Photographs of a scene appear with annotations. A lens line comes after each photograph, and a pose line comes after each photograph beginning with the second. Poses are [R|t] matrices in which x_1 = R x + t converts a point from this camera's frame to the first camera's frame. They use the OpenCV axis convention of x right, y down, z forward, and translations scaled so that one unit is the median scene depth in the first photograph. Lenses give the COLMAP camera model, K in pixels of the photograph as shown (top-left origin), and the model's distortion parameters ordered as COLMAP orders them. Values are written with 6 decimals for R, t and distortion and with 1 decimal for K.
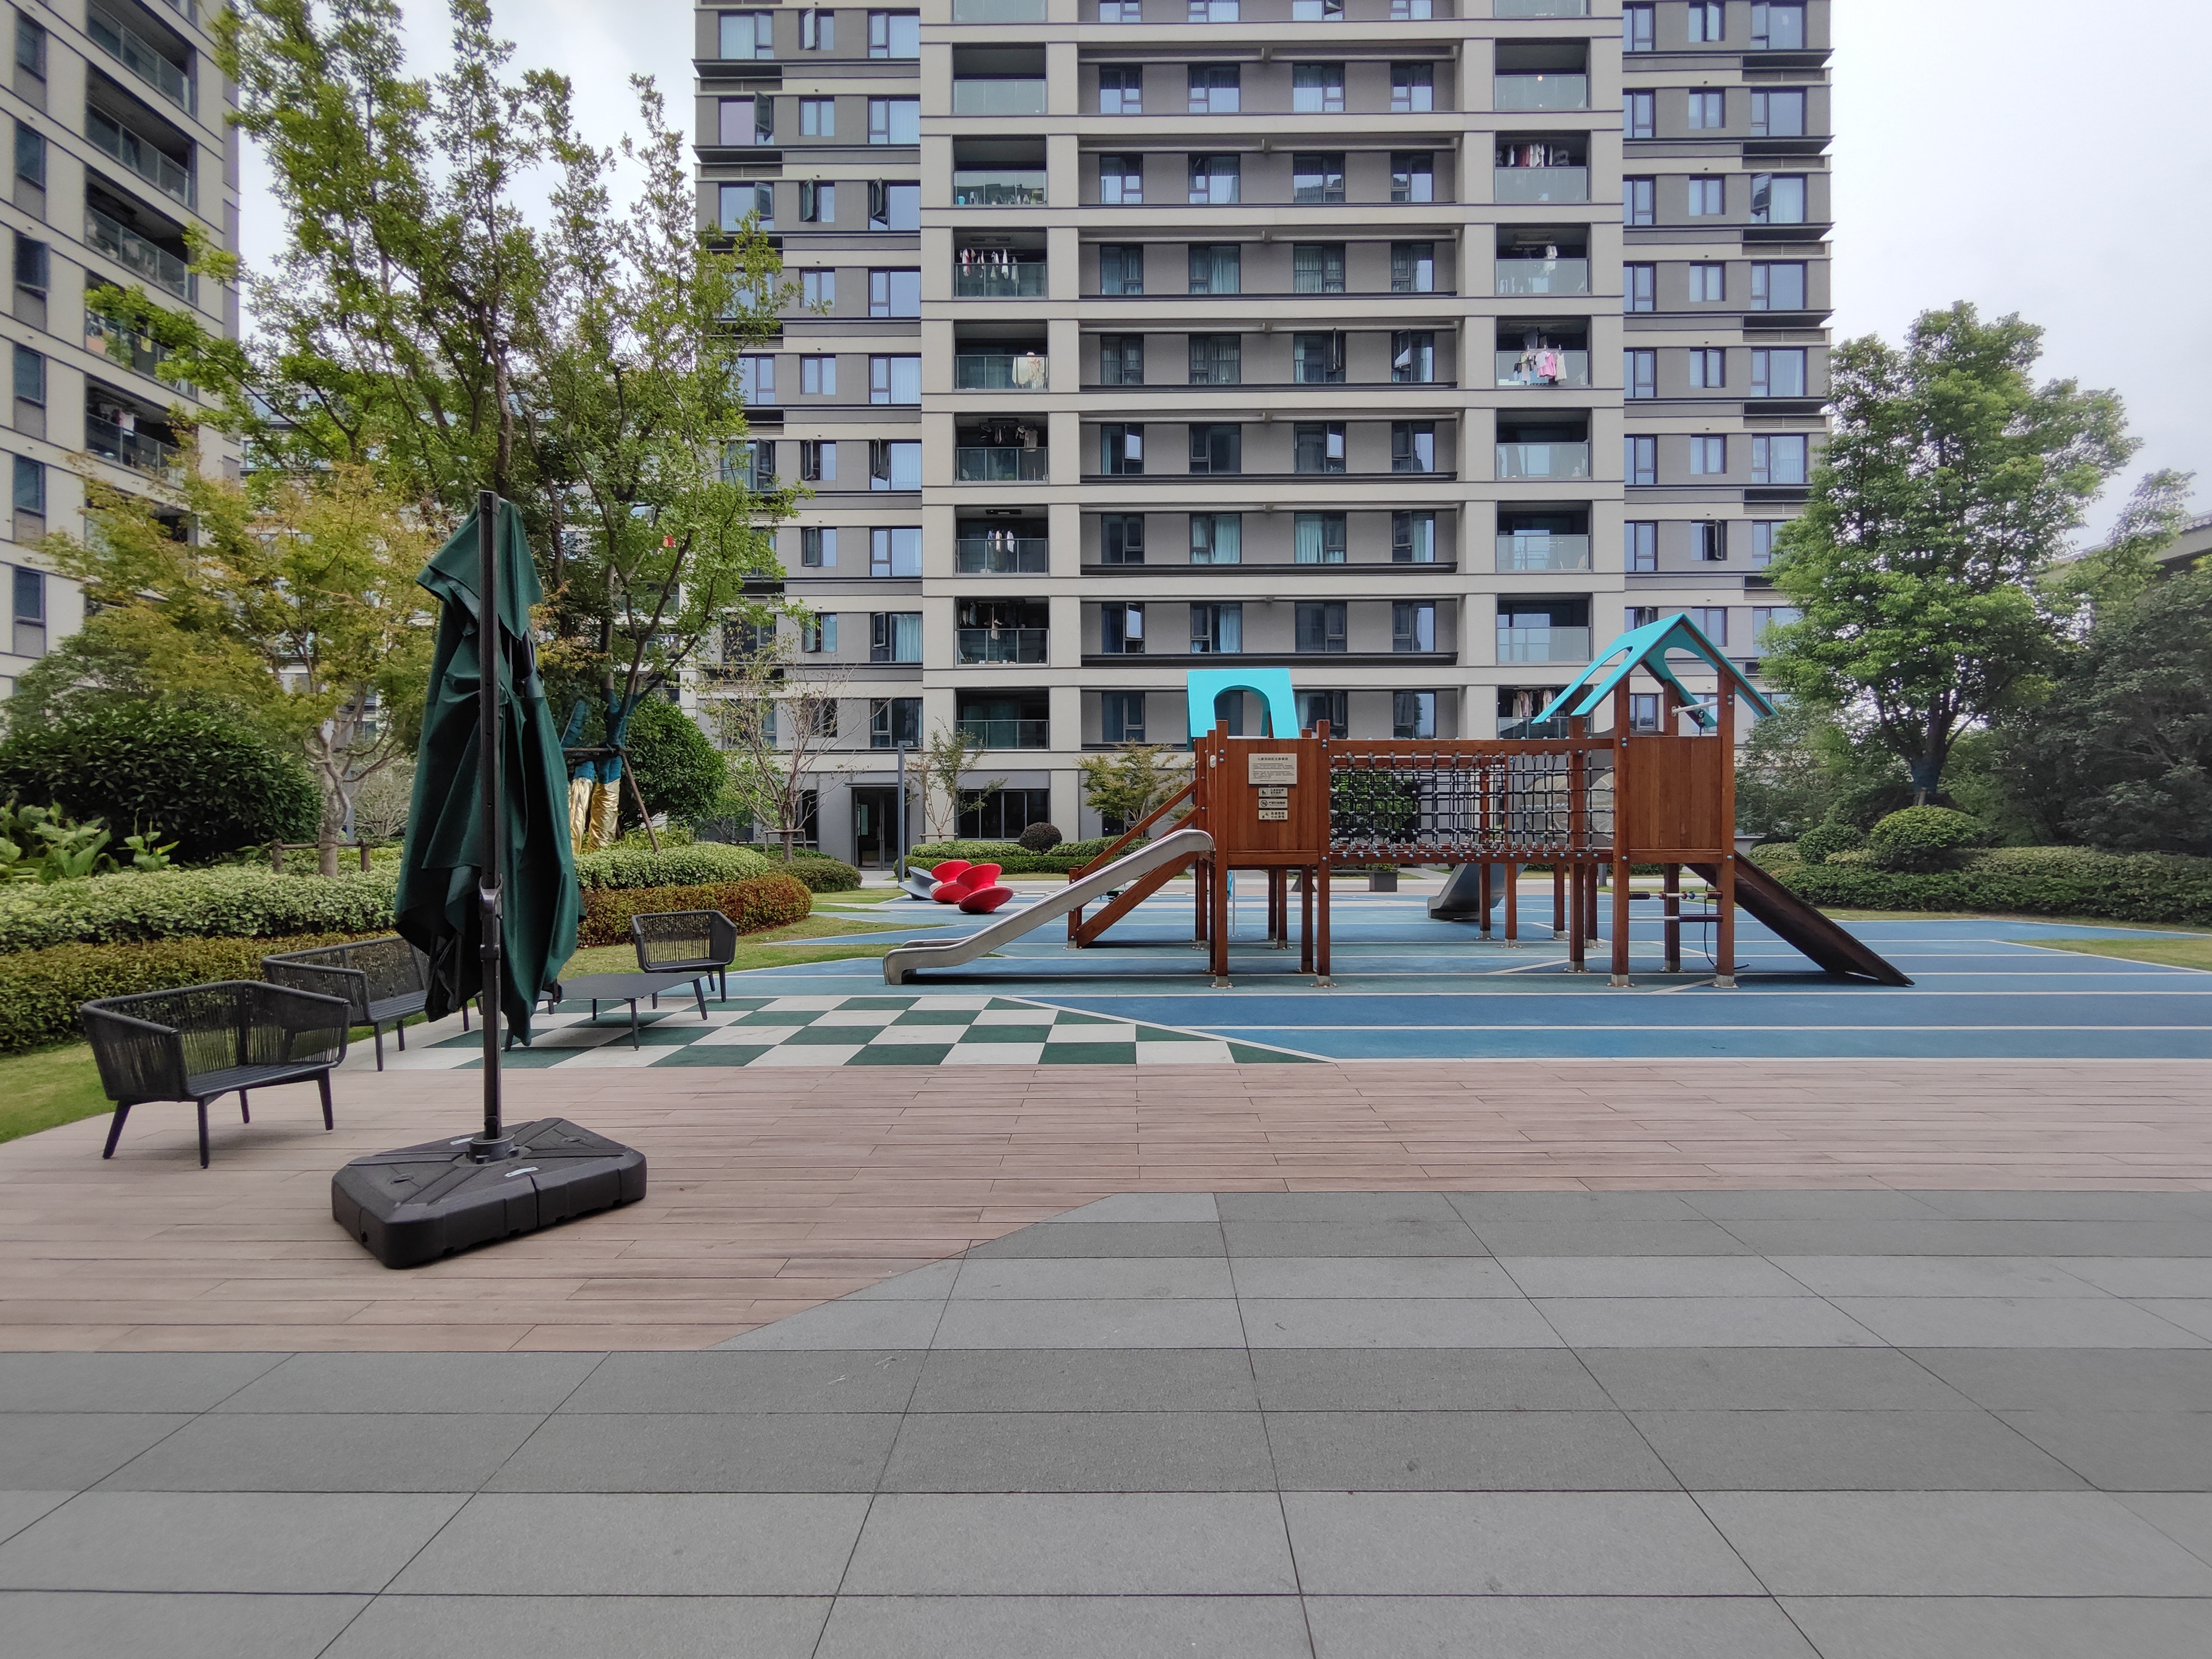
lens RADIAL K [[1021.7, 0, 1106.0], [0, 1021.7, 829.5], [0, 0, 1]] dist [-0.000595, -0.000186]
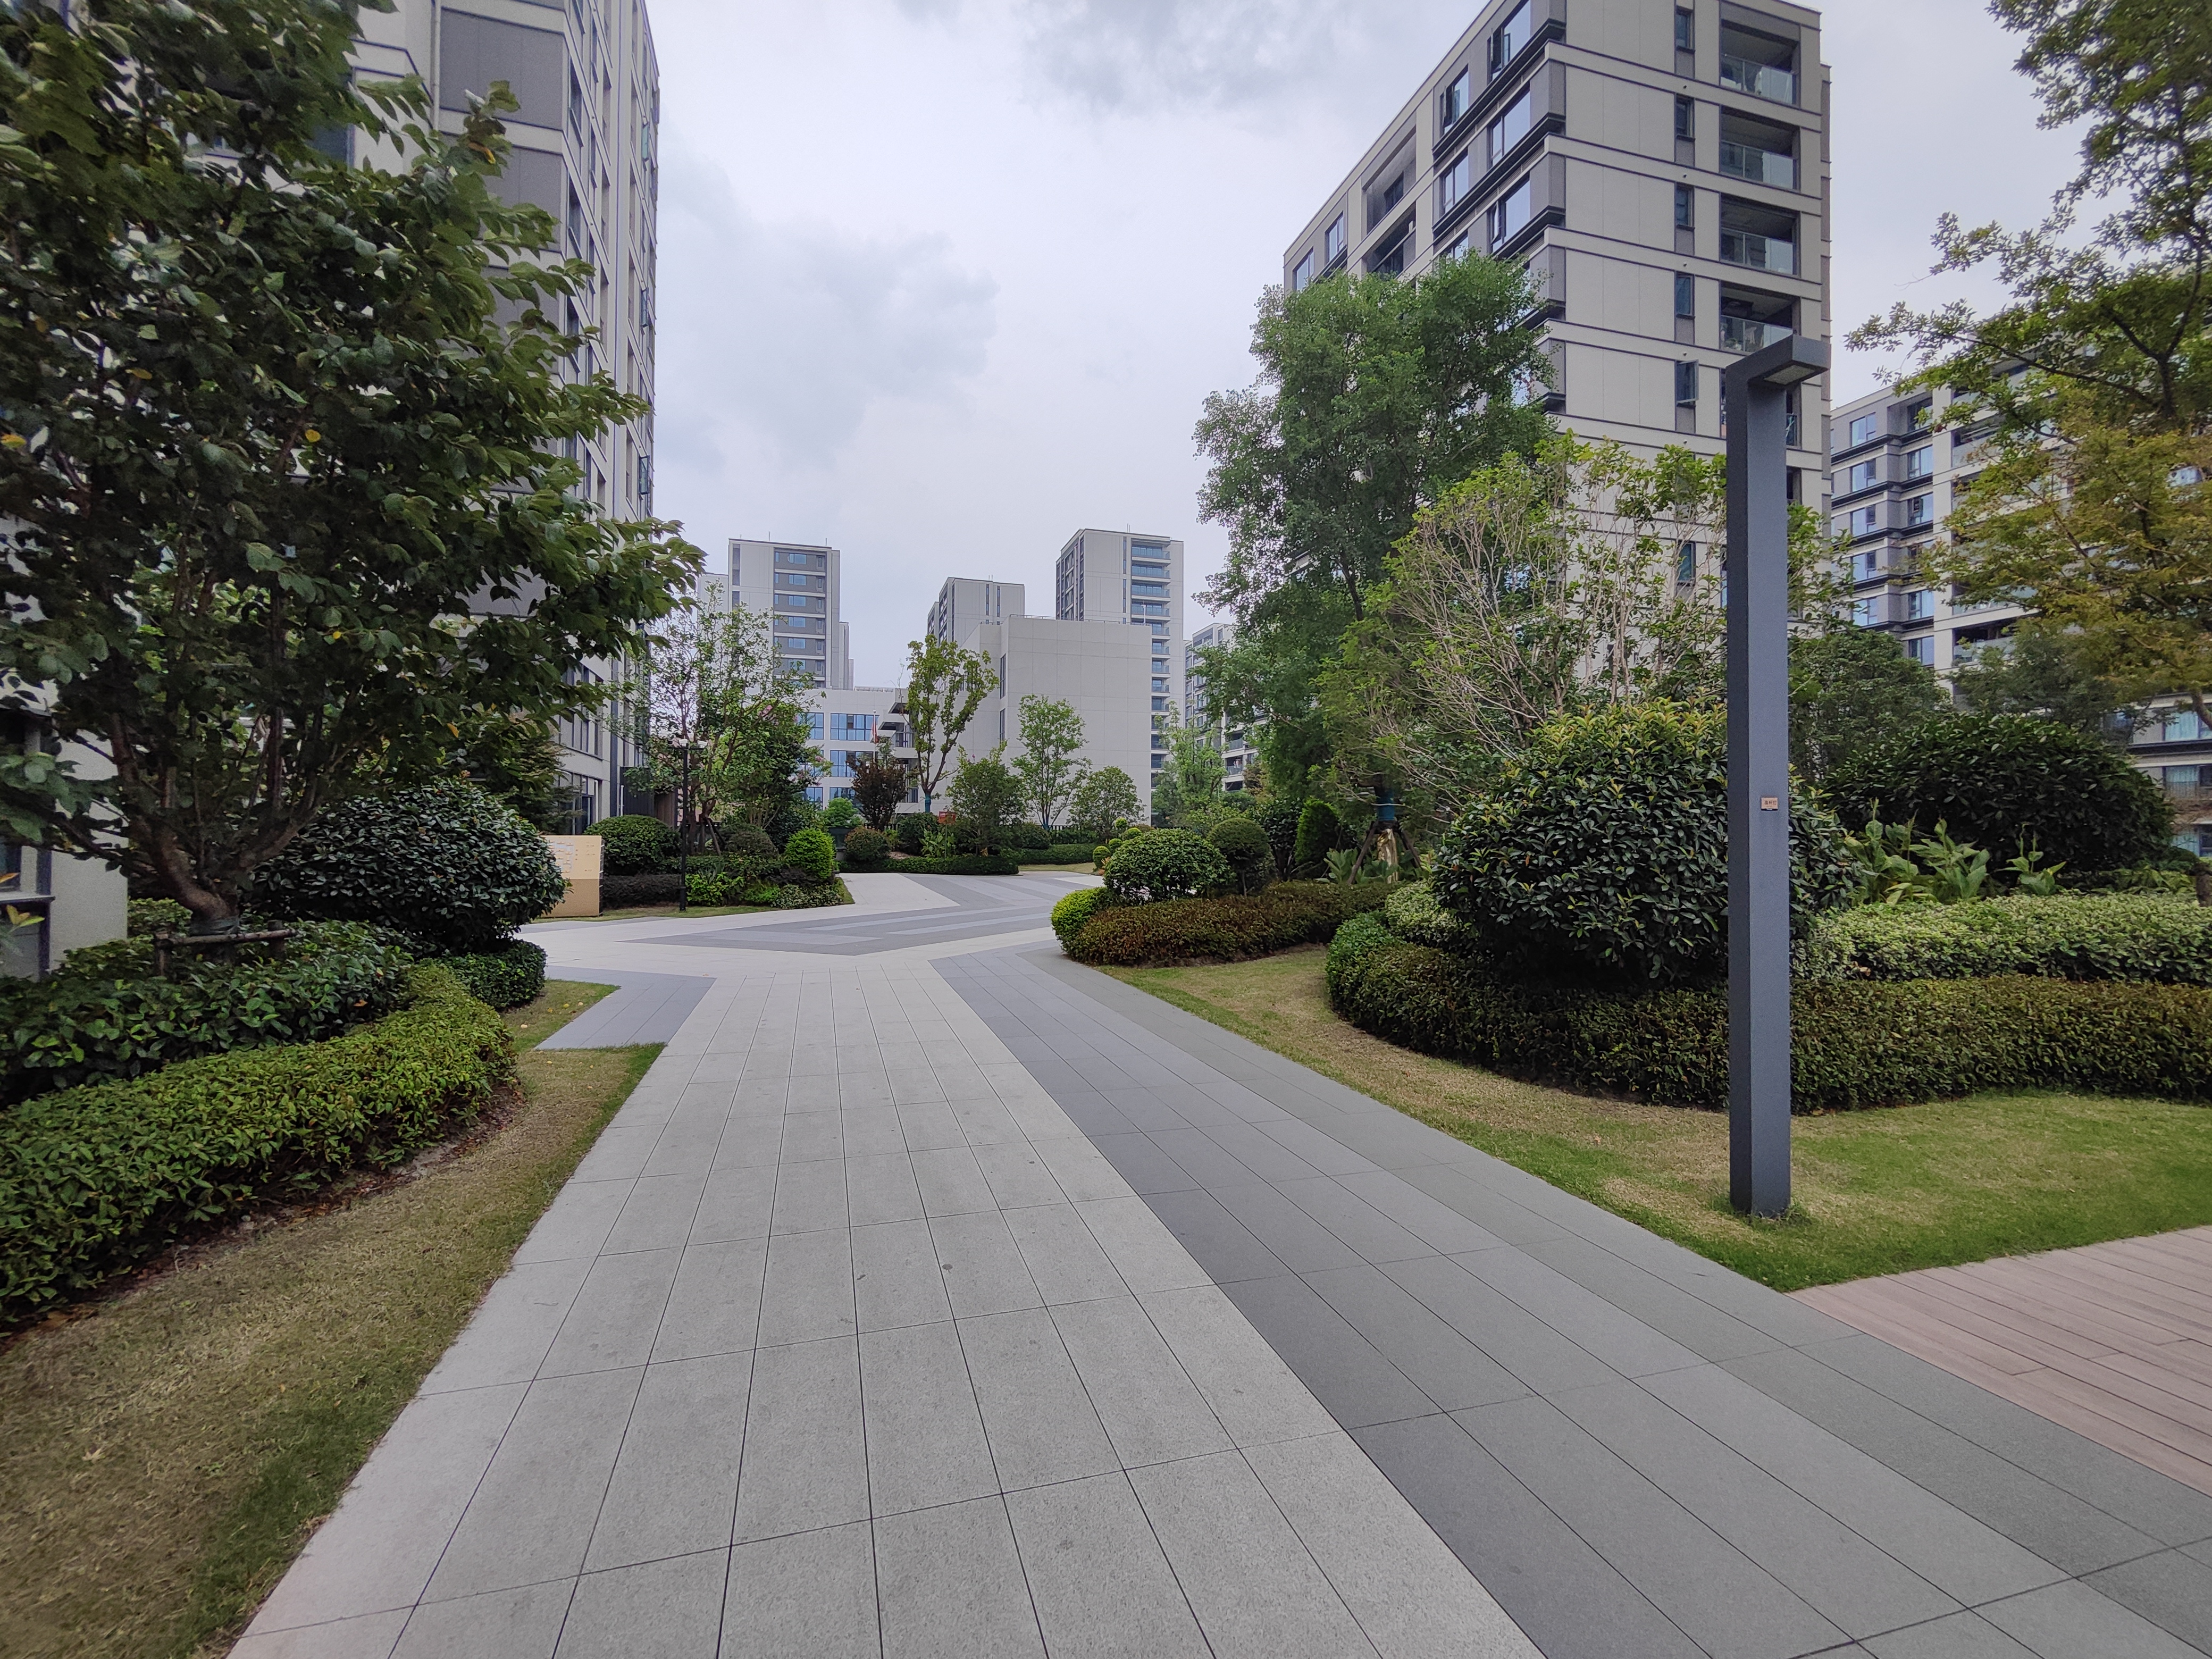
lens RADIAL K [[1021.7, 0, 1106.0], [0, 1021.7, 829.5], [0, 0, 1]] dist [-0.000595, -0.000186]
pose [[0.278967, -0.004734, -0.960289, -0.318364], [-0.009628, 0.999924, -0.007727, -0.001731], [0.960252, 0.011402, 0.278901, -0.031972]]
